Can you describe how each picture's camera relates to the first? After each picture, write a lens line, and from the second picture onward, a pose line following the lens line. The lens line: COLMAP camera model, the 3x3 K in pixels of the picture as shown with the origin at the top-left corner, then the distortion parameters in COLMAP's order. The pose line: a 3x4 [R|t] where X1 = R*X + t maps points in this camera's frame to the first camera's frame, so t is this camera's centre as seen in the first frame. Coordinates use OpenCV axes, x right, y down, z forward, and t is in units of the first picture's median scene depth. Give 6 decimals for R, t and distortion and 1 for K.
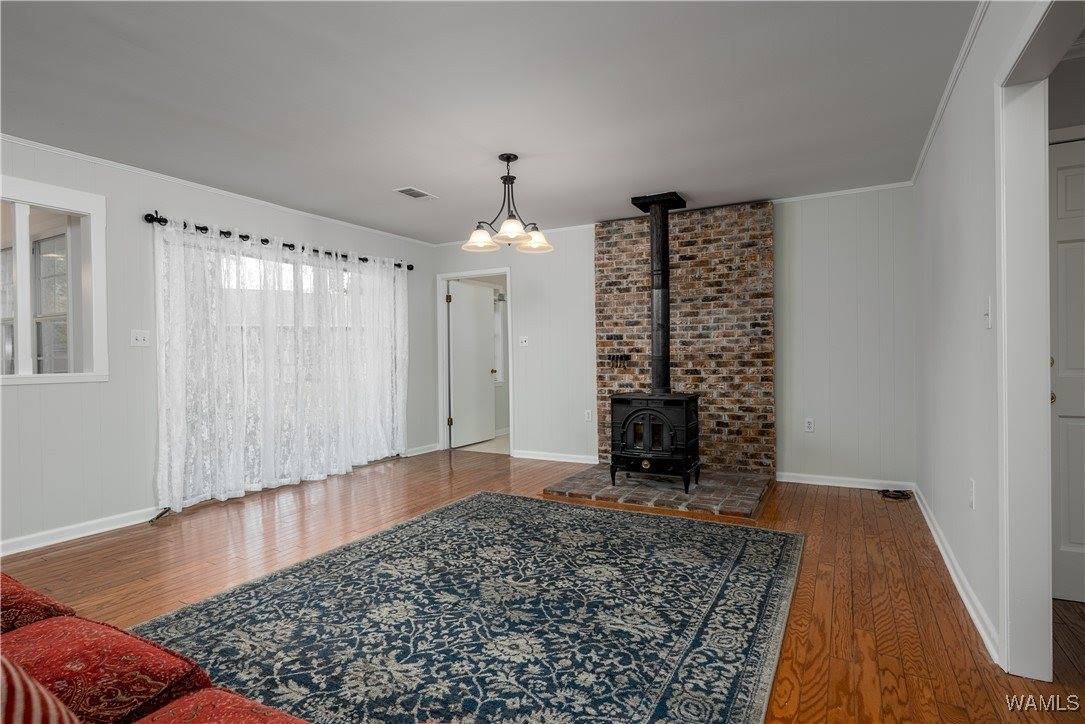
lens RADIAL K [[553.2, 0, 550.0], [0, 553.2, 358.1], [0, 0, 1]] dist [0.004571, -0.001786]
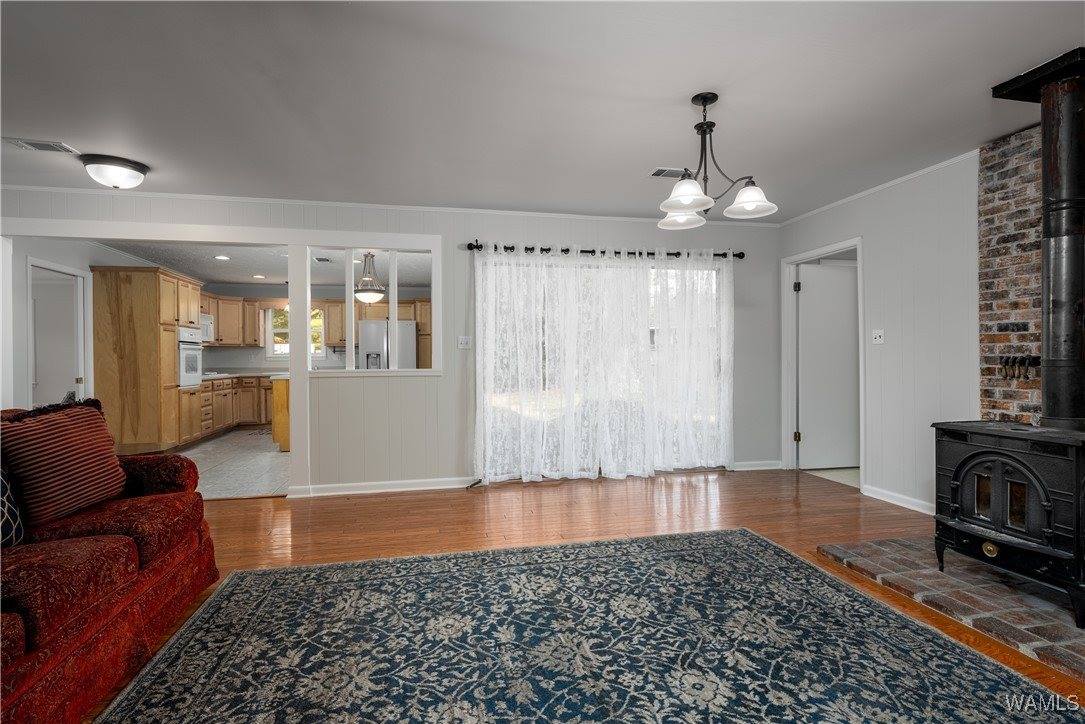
lens RADIAL K [[553.2, 0, 548.0], [0, 553.2, 360.6], [0, 0, 1]] dist [0.004571, -0.001786]
pose [[0.652705, 0.009926, -0.757548, 0.415055], [-0.004383, 0.999947, 0.009326, -0.008386], [0.757600, -0.002766, 0.652713, 0.381769]]
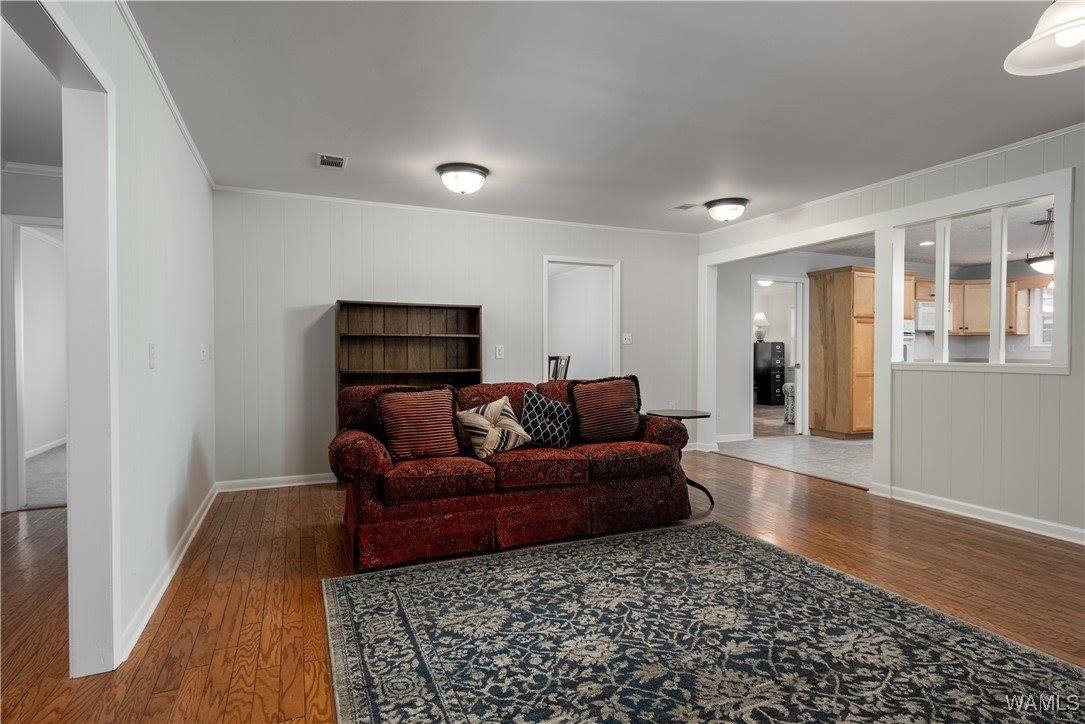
lens RADIAL K [[567.1, 0, 546.6], [0, 567.1, 361.6], [0, 0, 1]] dist [0.001931, 0.000248]
pose [[-0.614549, 0.026375, -0.788438, 0.506801], [0.003678, 0.999526, 0.030569, -0.012861], [0.788870, 0.015887, -0.614354, 1.026379]]
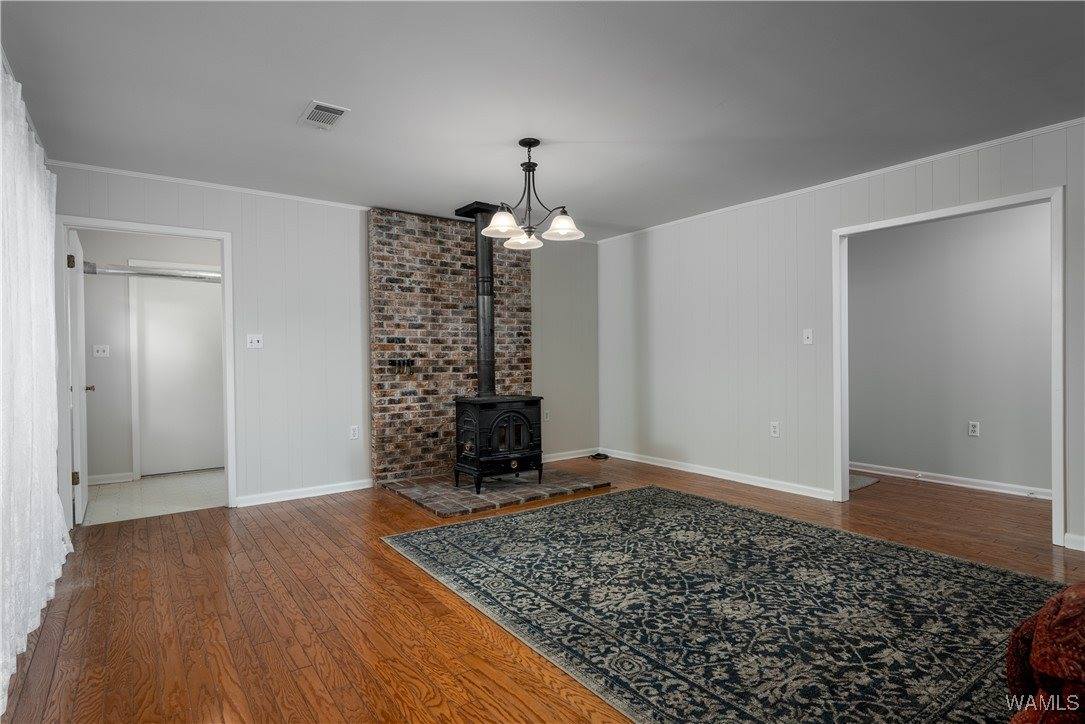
lens RADIAL K [[567.1, 0, 549.2], [0, 567.1, 359.9], [0, 0, 1]] dist [0.001931, 0.000248]
pose [[0.433446, 0.002742, 0.901175, -1.029326], [0.010765, 0.999908, -0.008221, 0.007027], [-0.901115, 0.013265, 0.433377, 0.642665]]
